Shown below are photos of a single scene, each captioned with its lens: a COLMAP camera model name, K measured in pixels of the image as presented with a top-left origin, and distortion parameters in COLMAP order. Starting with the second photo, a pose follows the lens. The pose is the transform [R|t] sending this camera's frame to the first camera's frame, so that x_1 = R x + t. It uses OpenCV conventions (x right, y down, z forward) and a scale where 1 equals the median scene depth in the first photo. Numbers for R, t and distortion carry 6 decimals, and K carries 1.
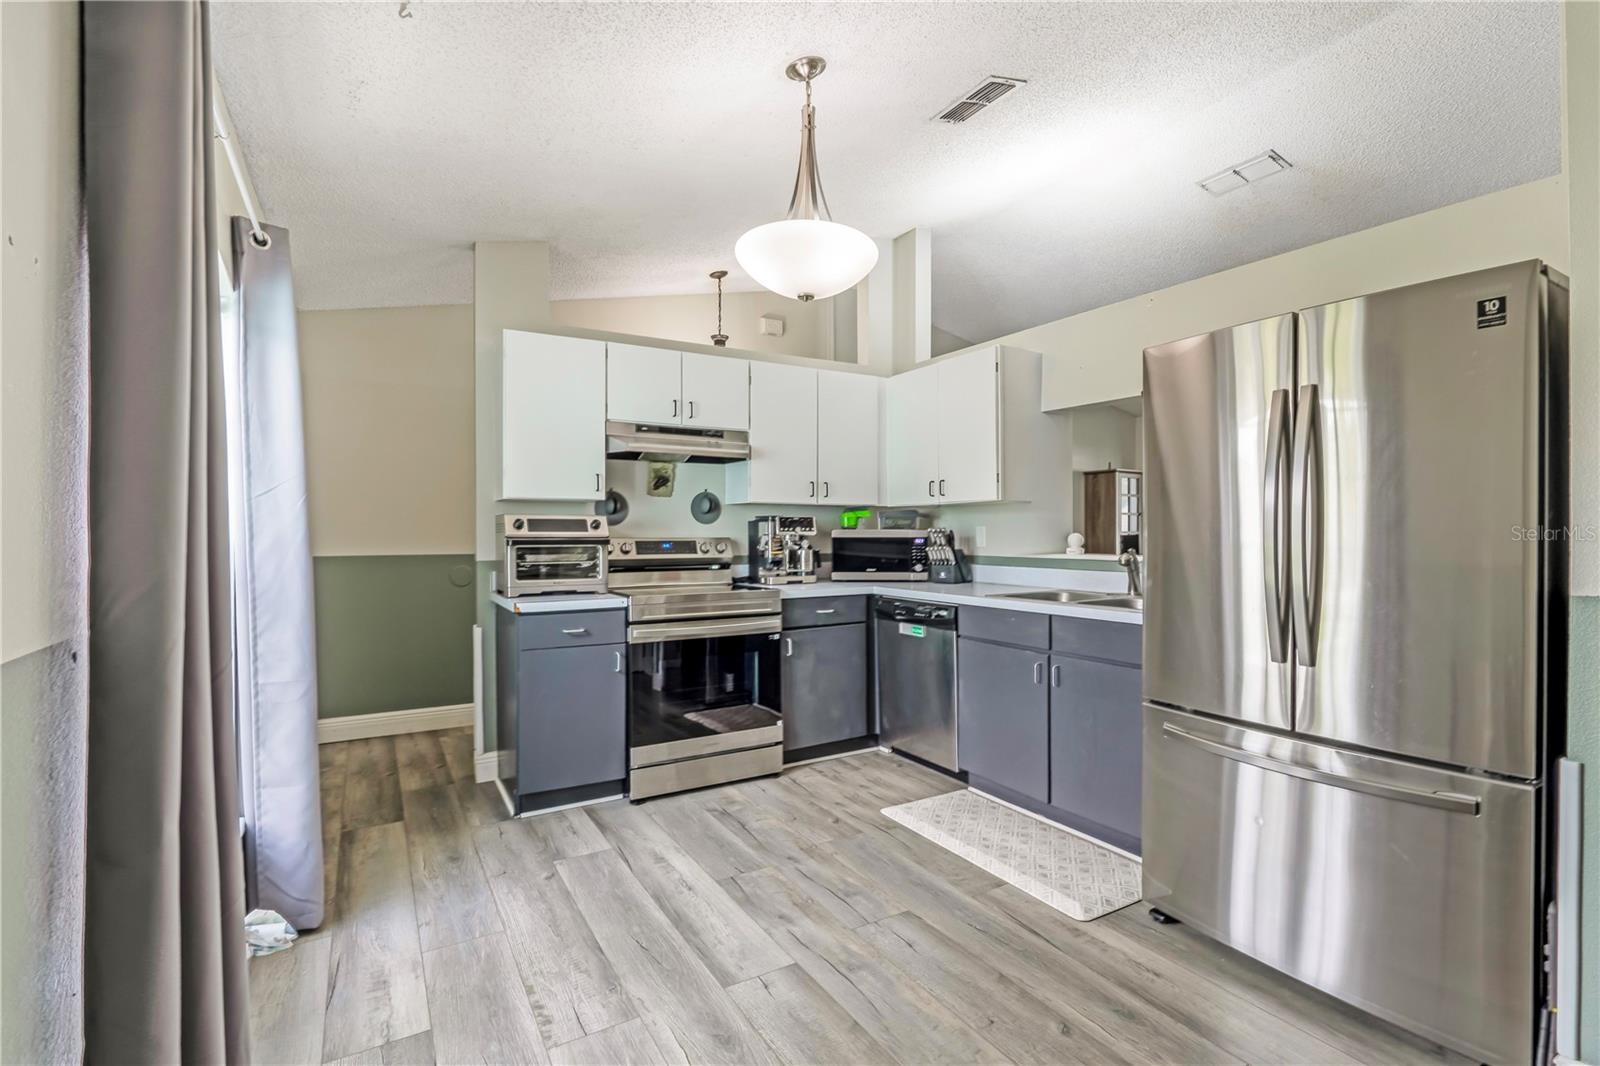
lens RADIAL K [[738.0, 0, 805.3], [0, 738.0, 531.9], [0, 0, 1]] dist [-0.007082, -0.000425]
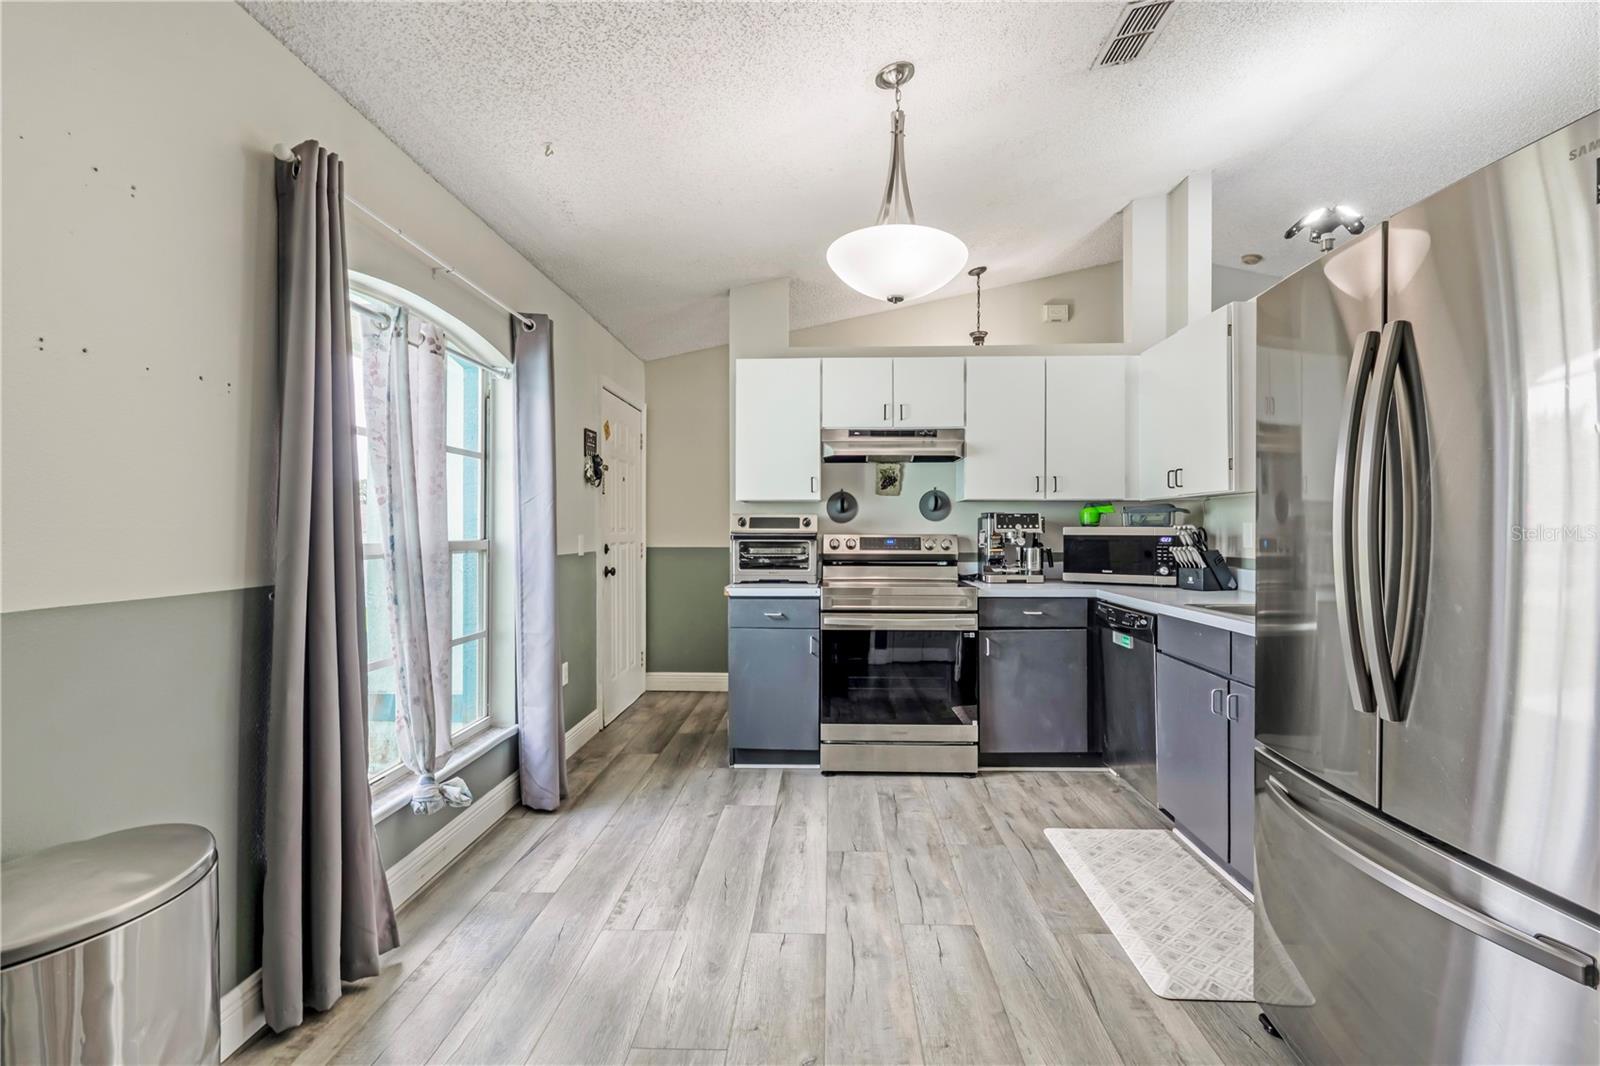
lens RADIAL K [[731.2, 0, 798.6], [0, 731.2, 528.6], [0, 0, 1]] dist [-0.008462, 0.000021]
pose [[0.838814, 0.001232, -0.544417, 0.330141], [-0.001756, 0.999998, -0.000443, 0.000270], [0.544415, 0.001327, 0.838815, 0.059223]]
